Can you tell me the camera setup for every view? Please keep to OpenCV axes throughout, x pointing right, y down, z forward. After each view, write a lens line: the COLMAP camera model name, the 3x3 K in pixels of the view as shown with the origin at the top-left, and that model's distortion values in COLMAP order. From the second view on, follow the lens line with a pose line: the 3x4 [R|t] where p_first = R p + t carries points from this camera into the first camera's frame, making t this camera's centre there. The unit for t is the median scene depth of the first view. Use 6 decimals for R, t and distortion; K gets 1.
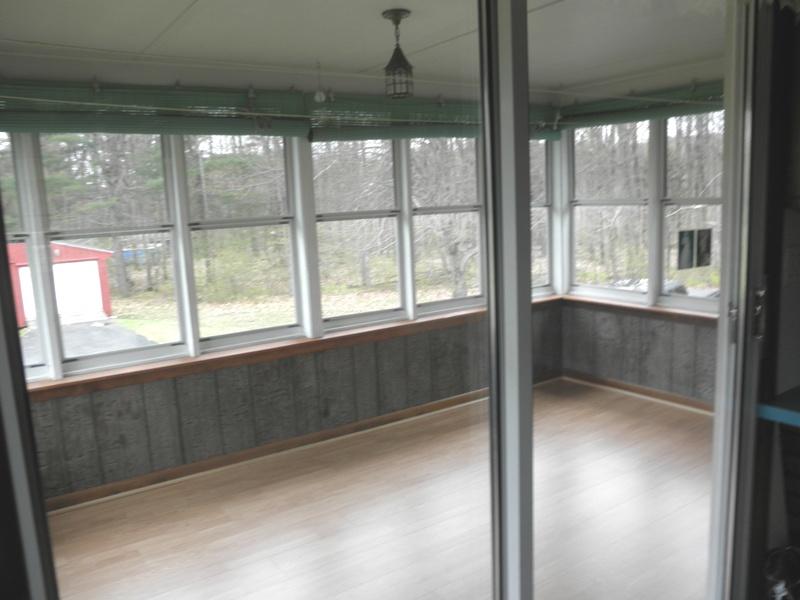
lens RADIAL K [[657.0, 0, 400.0], [0, 657.0, 300.0], [0, 0, 1]] dist [-0.066079, 0.000631]
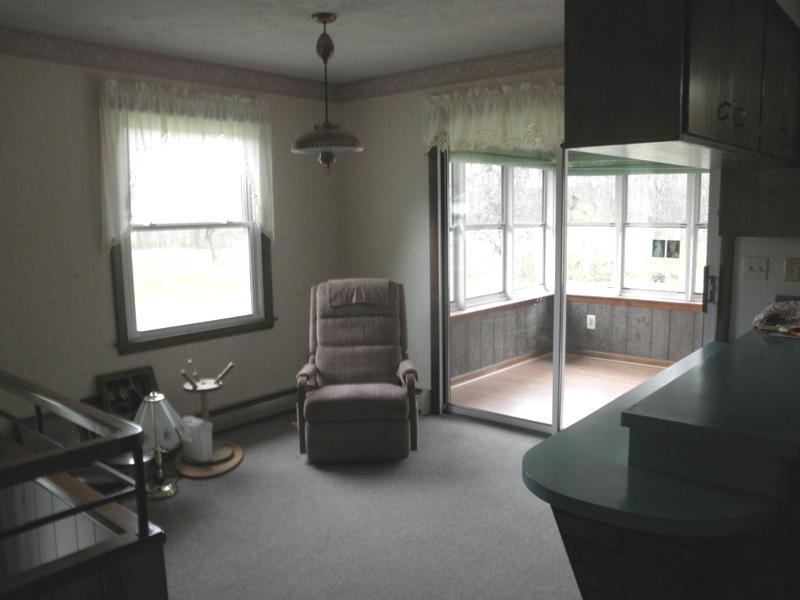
lens RADIAL K [[657.0, 0, 400.0], [0, 657.0, 300.0], [0, 0, 1]] dist [-0.066079, 0.000631]
pose [[0.267260, 0.173772, -0.947827, 1.156638], [-0.148660, 0.979266, 0.137618, -0.040759], [0.952088, 0.104124, 0.287551, -0.210664]]
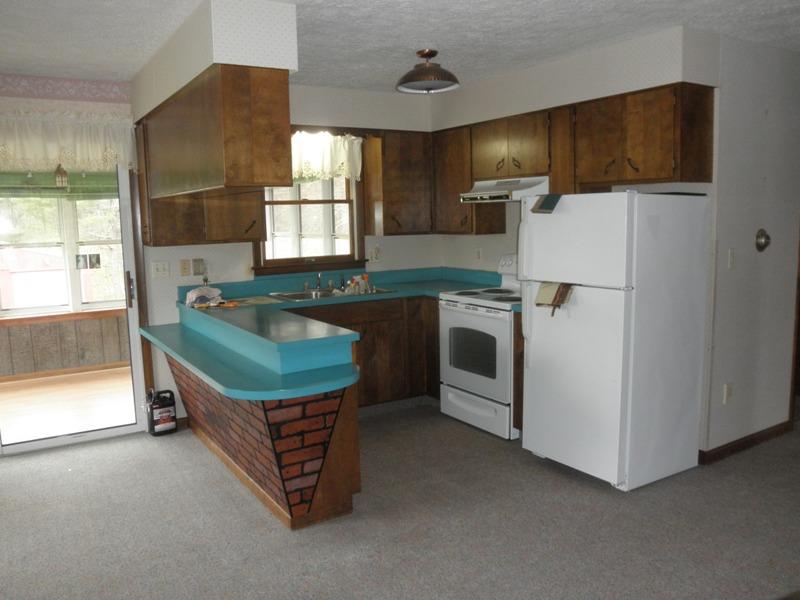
lens RADIAL K [[657.0, 0, 400.0], [0, 657.0, 300.0], [0, 0, 1]] dist [-0.066079, 0.000631]
pose [[0.998838, 0.026134, -0.040490, 0.924749], [-0.027155, 0.999322, -0.024869, 0.052577], [0.039813, 0.025939, 0.998870, -0.776258]]
